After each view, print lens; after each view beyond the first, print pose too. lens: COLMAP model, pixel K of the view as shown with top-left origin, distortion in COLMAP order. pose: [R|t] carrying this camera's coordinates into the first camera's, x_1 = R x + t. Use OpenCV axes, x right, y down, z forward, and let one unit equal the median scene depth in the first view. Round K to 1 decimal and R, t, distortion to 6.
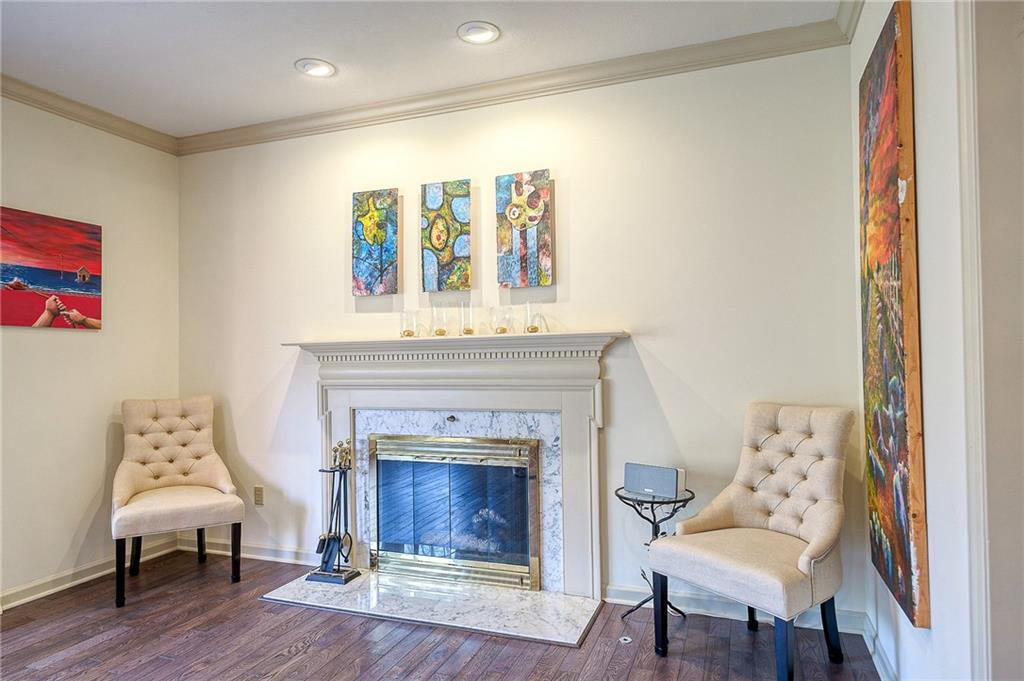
lens RADIAL K [[651.1, 0, 509.0], [0, 651.1, 336.7], [0, 0, 1]] dist [0.037941, 0.000444]
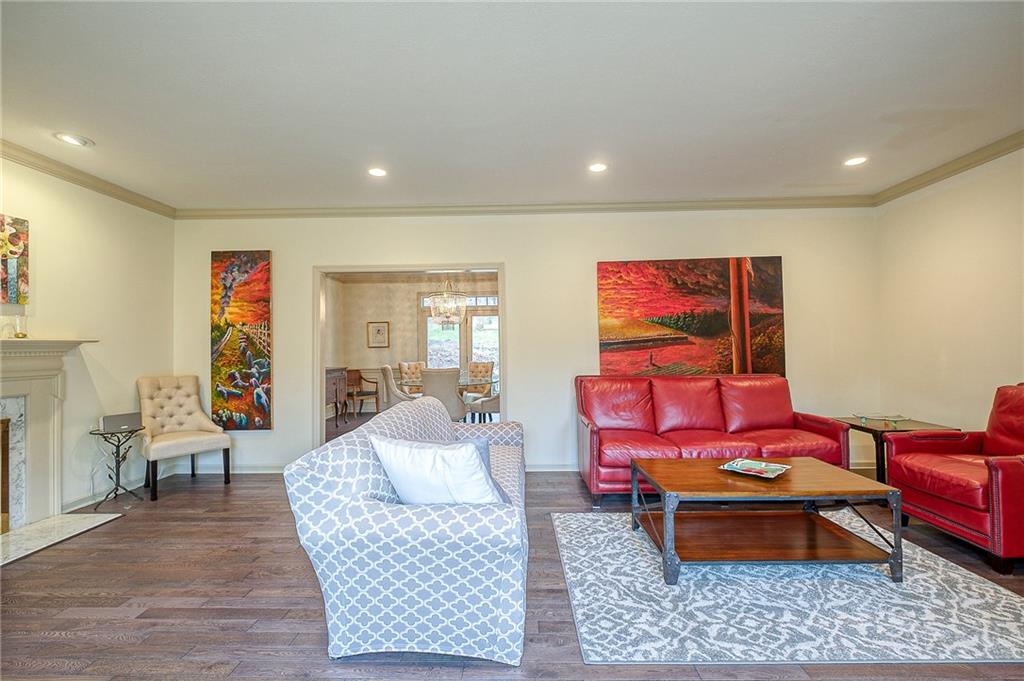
lens RADIAL K [[446.1, 0, 511.5], [0, 446.1, 343.4], [0, 0, 1]] dist [-0.000946, 0.000033]
pose [[-0.326908, 0.021215, 0.944818, -1.160763], [-0.019565, 0.999382, -0.029210, 0.011486], [-0.944853, -0.028035, -0.326291, 0.329890]]
